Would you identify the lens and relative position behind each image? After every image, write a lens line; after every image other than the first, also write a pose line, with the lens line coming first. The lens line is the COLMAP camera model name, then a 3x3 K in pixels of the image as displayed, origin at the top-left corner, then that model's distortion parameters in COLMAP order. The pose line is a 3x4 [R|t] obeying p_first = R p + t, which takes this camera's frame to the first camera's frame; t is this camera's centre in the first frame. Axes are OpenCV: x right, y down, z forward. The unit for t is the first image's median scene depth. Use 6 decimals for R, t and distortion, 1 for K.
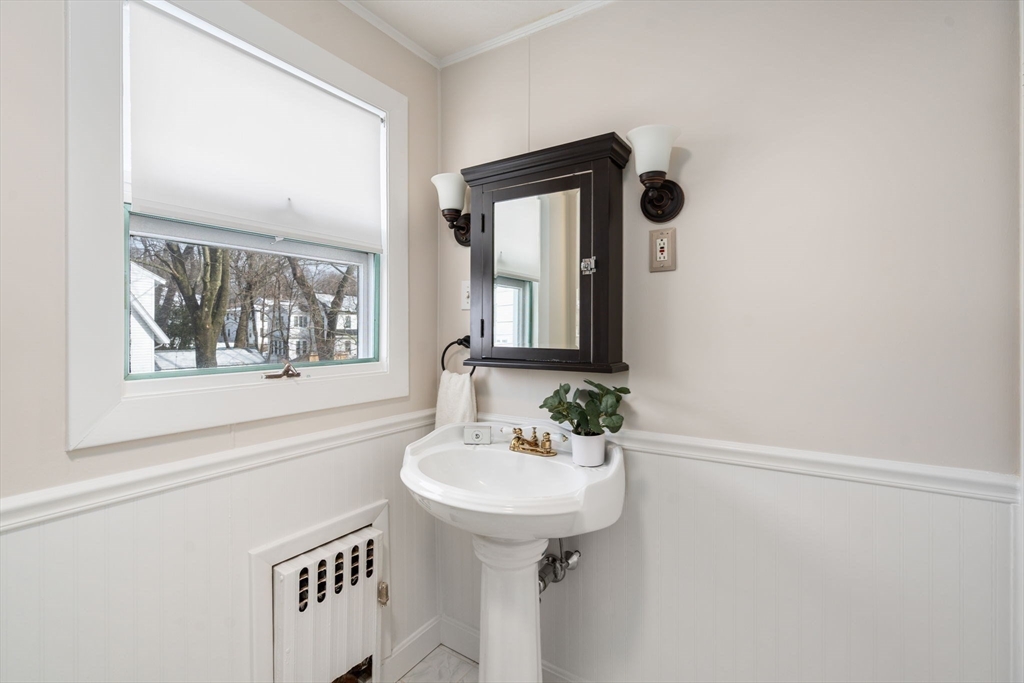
lens RADIAL K [[466.5, 0, 505.4], [0, 466.5, 338.5], [0, 0, 1]] dist [-0.000292, 0.000131]
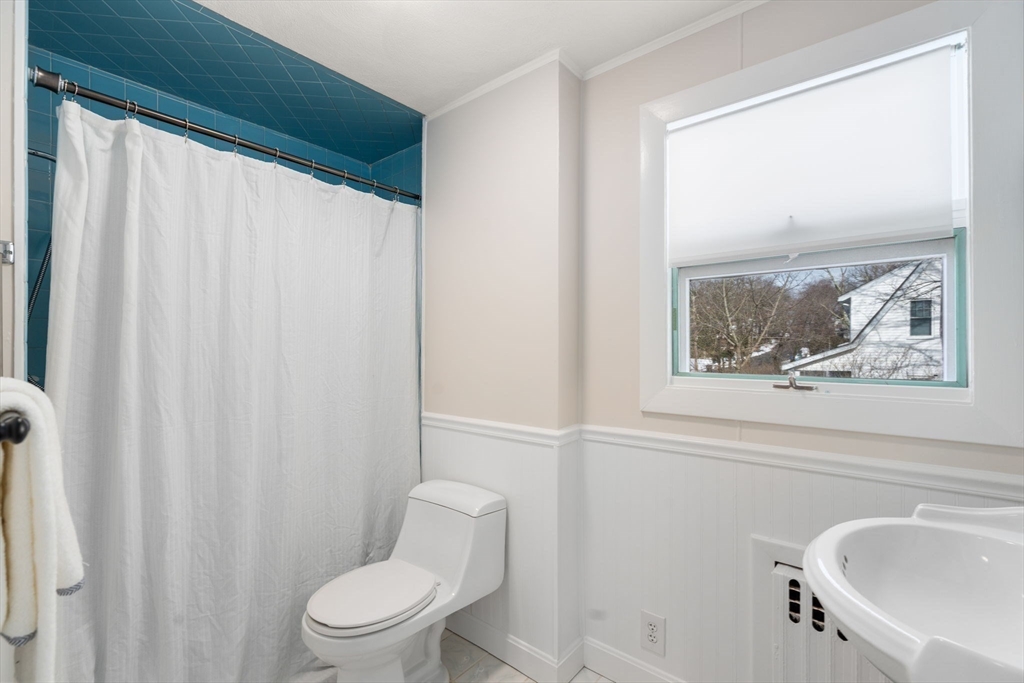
lens RADIAL K [[466.5, 0, 505.4], [0, 466.5, 338.5], [0, 0, 1]] dist [-0.000292, 0.000131]
pose [[-0.128489, -0.000158, -0.991711, 0.641981], [-0.006957, 0.999976, 0.000742, -0.025526], [0.991686, 0.006995, -0.128487, 0.502678]]
